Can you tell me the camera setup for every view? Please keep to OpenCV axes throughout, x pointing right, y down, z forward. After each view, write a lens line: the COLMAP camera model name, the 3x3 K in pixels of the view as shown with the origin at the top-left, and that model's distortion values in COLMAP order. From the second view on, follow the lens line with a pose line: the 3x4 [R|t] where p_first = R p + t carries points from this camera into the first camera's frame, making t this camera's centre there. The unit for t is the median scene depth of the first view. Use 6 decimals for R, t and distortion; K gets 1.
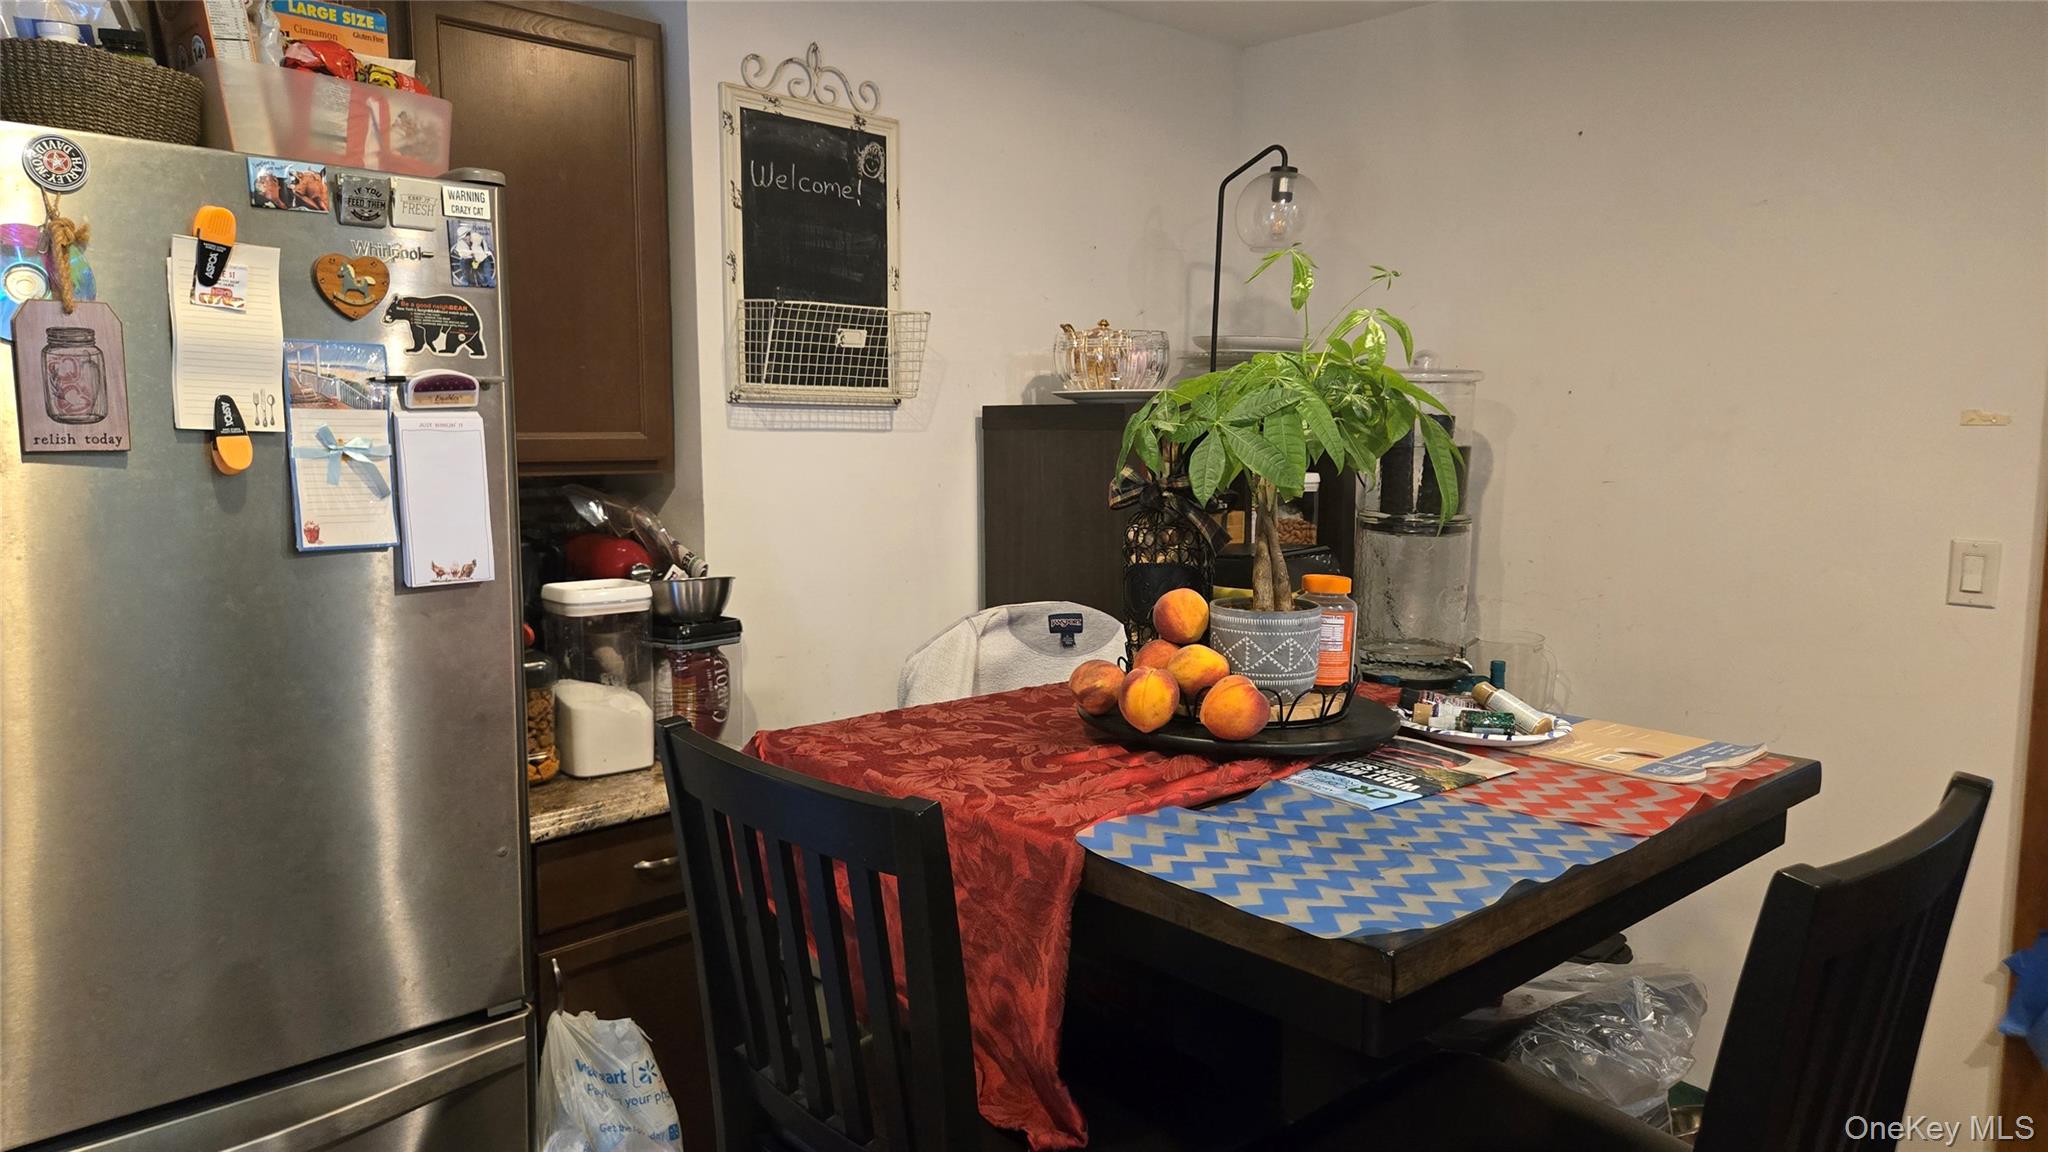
lens RADIAL K [[1399.4, 0, 1024.0], [0, 1399.4, 576.0], [0, 0, 1]] dist [0.079990, -0.065762]
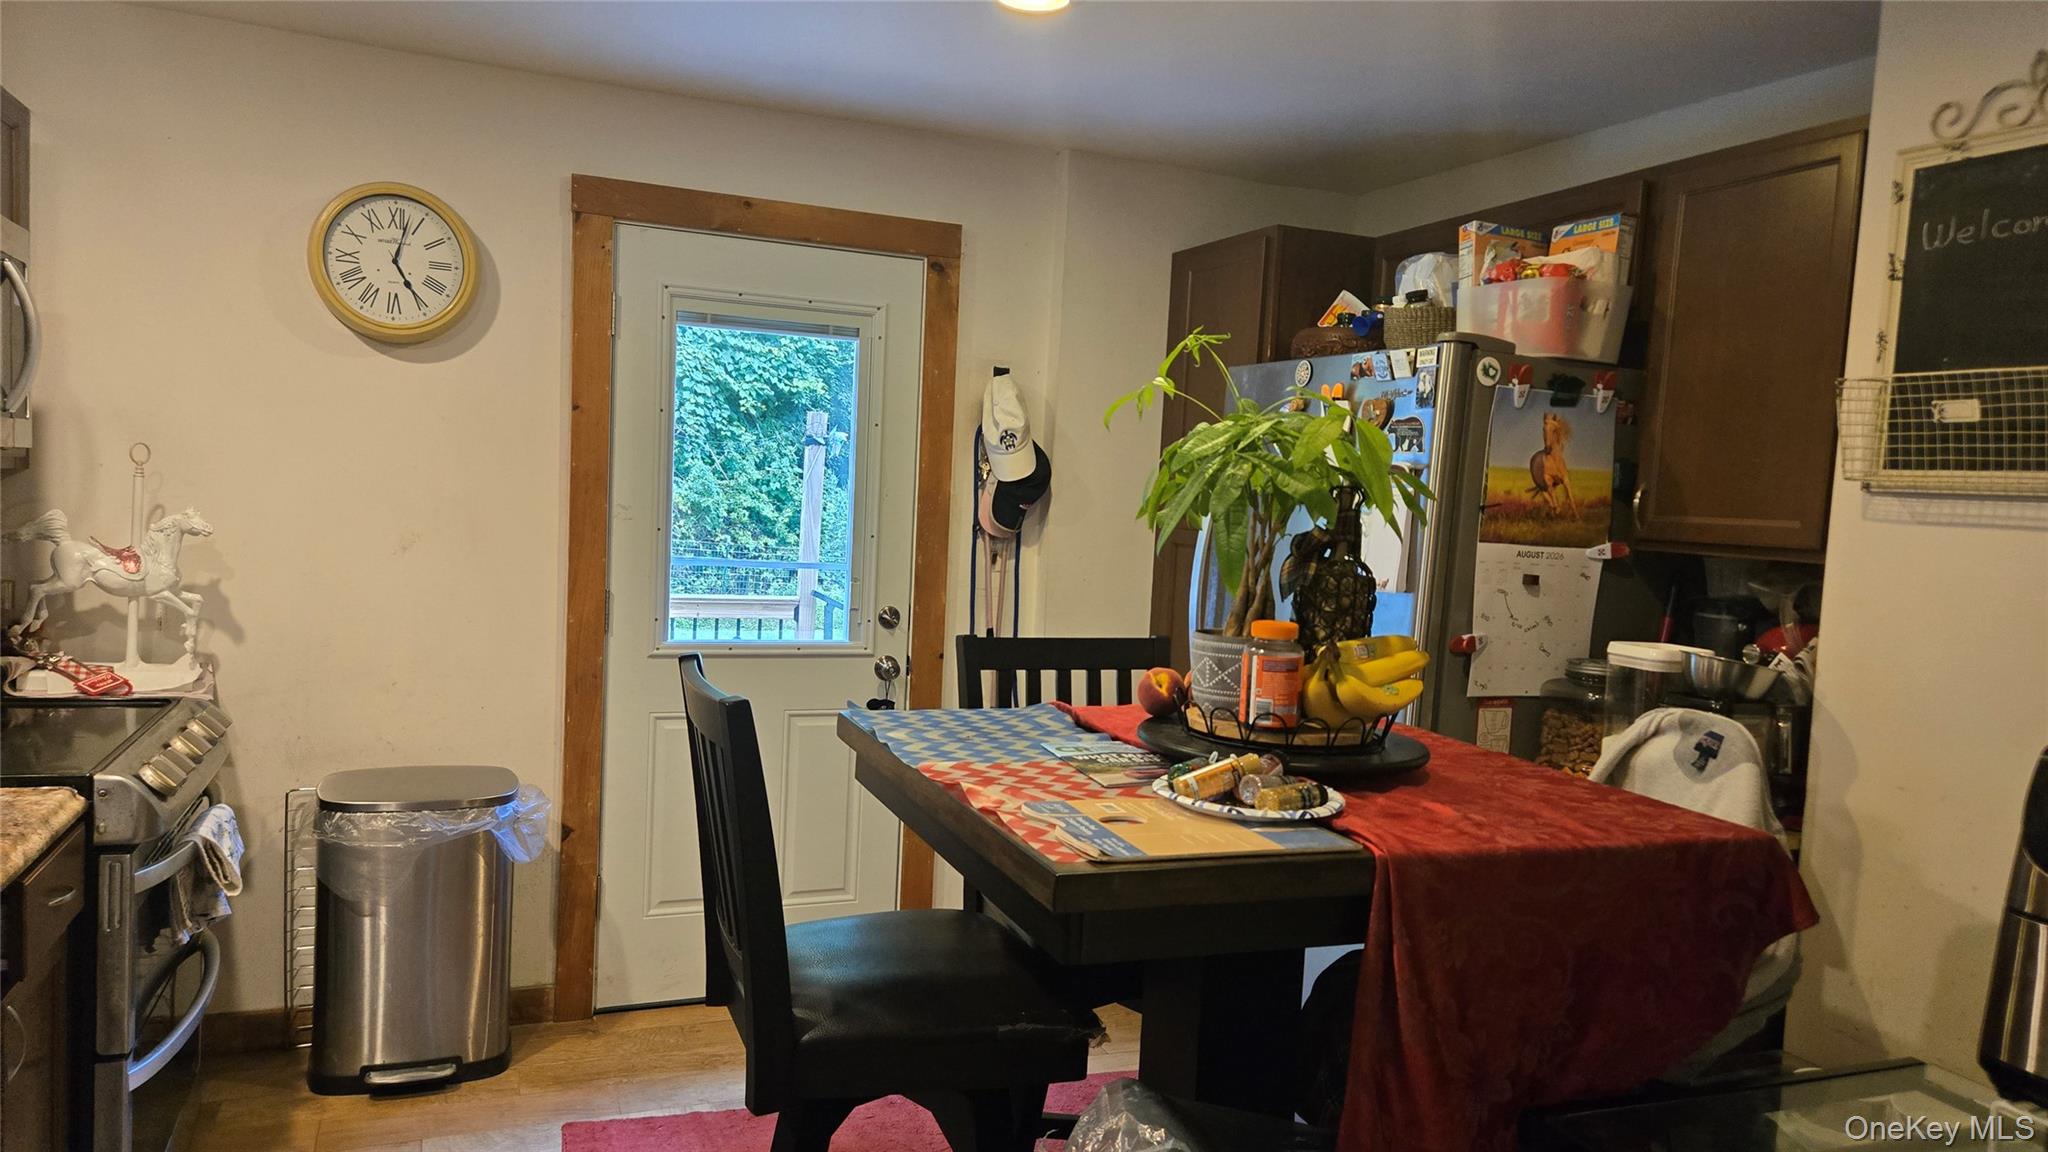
lens RADIAL K [[1370.5, 0, 1018.4], [0, 1370.5, 598.7], [0, 0, 1]] dist [0.077525, -0.064051]
pose [[-0.376396, 0.049546, -0.925133, 0.845258], [-0.154476, 0.981234, 0.115399, -0.073926], [0.913490, 0.186346, -0.361679, 0.830994]]
